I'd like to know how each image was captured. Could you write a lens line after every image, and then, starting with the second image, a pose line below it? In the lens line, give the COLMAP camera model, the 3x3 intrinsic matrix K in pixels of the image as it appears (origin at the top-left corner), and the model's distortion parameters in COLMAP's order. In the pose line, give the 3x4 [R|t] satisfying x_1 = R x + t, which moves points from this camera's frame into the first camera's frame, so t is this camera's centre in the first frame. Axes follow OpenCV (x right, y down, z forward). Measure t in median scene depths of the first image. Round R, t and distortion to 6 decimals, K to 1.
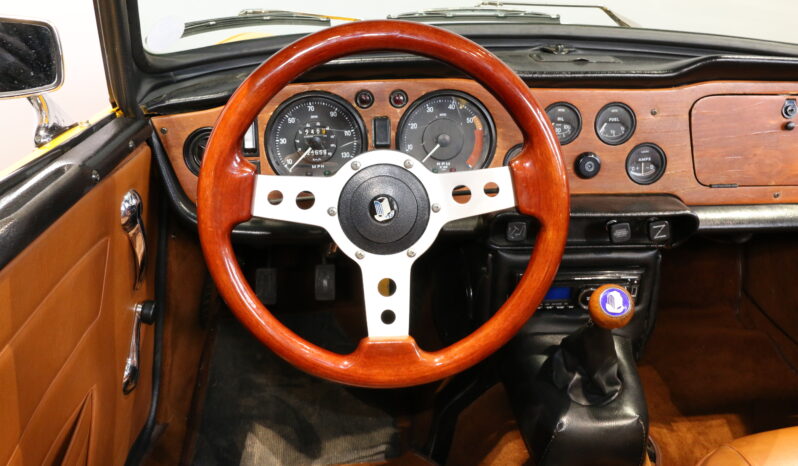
lens RADIAL K [[654.7, 0, 399.0], [0, 654.7, 233.0], [0, 0, 1]] dist [-0.152986, 0.111241]
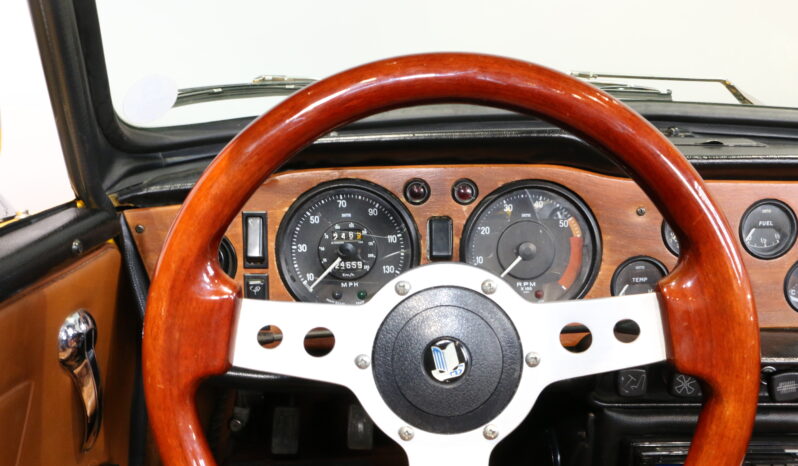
lens RADIAL K [[654.7, 0, 399.0], [0, 654.7, 233.0], [0, 0, 1]] dist [-0.152986, 0.111241]
pose [[0.997325, 0.013921, -0.071755, -0.020682], [-0.026071, 0.984874, -0.171297, -0.037909], [0.068285, 0.172710, 0.982603, 0.301860]]
